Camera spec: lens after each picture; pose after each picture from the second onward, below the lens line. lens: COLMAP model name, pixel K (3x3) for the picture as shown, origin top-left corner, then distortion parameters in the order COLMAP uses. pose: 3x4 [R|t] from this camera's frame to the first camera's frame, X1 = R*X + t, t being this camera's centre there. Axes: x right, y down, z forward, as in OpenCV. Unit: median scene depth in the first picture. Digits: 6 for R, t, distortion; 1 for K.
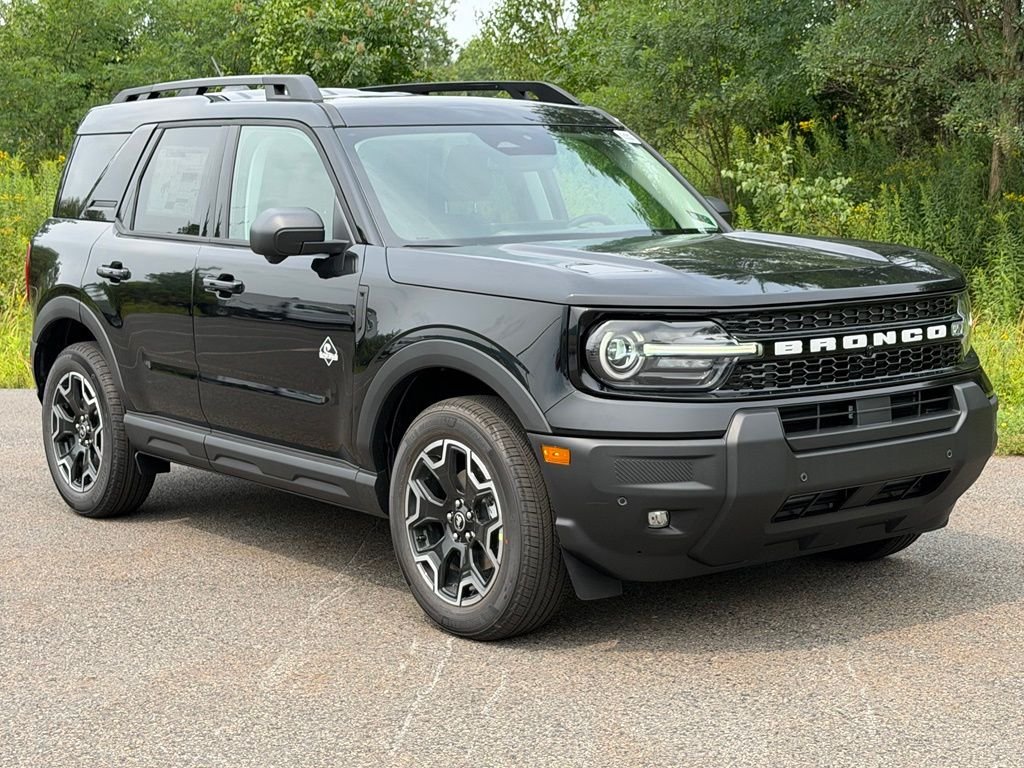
lens RADIAL K [[1926.6, 0, 511.1], [0, 1926.6, 384.2], [0, 0, 1]] dist [0.036672, 0.145490]
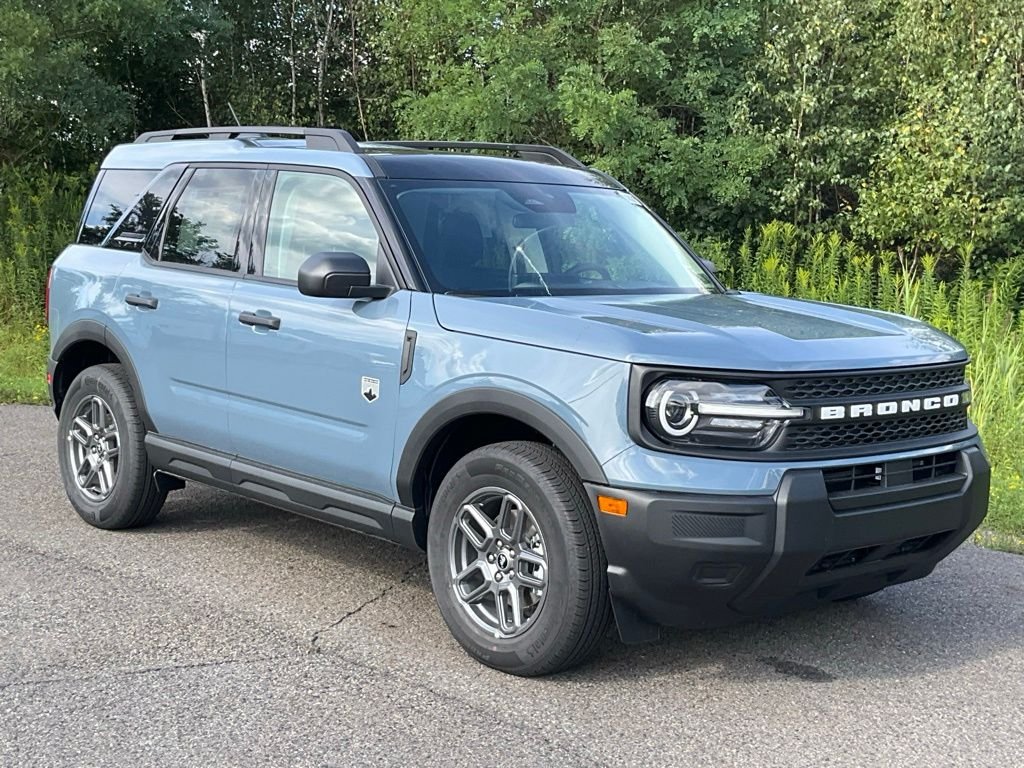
lens RADIAL K [[1602.6, 0, 510.9], [0, 1602.6, 382.9], [0, 0, 1]] dist [0.030017, 0.047894]
pose [[0.995278, 0.043905, 0.086571, -0.100481], [-0.043502, 0.999032, -0.006527, -0.020183], [-0.086774, 0.002730, 0.996224, 0.128491]]
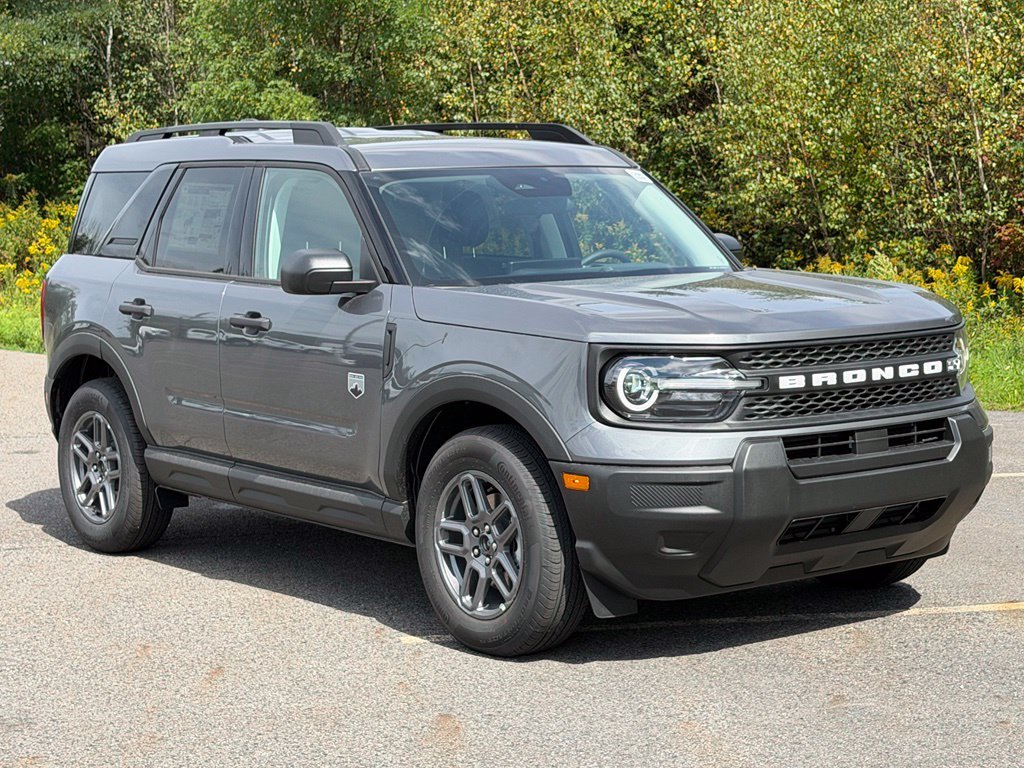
lens RADIAL K [[2226.6, 0, 511.0], [0, 2226.6, 384.8], [0, 0, 1]] dist [0.007960, -0.013813]
pose [[0.999991, -0.000411, 0.004317, -0.016905], [0.000496, 0.999804, -0.019814, 0.006705], [-0.004308, 0.019816, 0.999794, -0.223803]]
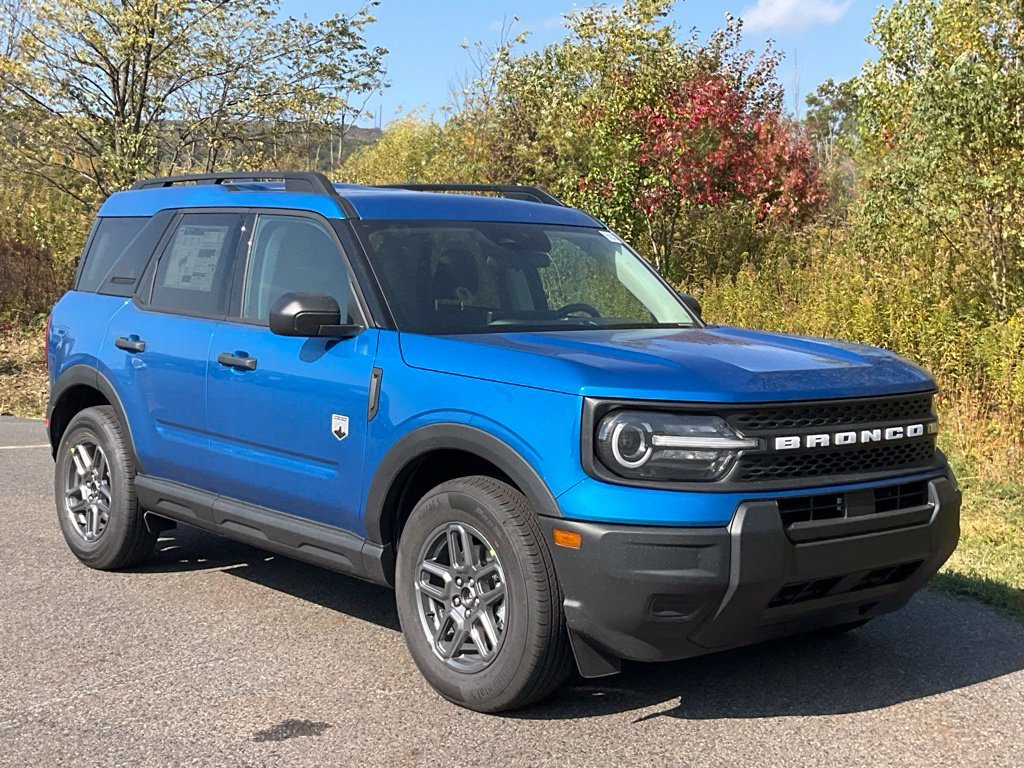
lens RADIAL K [[1602.6, 0, 510.9], [0, 1602.6, 382.9], [0, 0, 1]] dist [0.030017, 0.047894]
pose [[0.998169, 0.032107, 0.051254, -0.049848], [-0.030399, 0.998968, -0.033751, -0.016254], [-0.052285, 0.032131, 0.998115, 0.118681]]
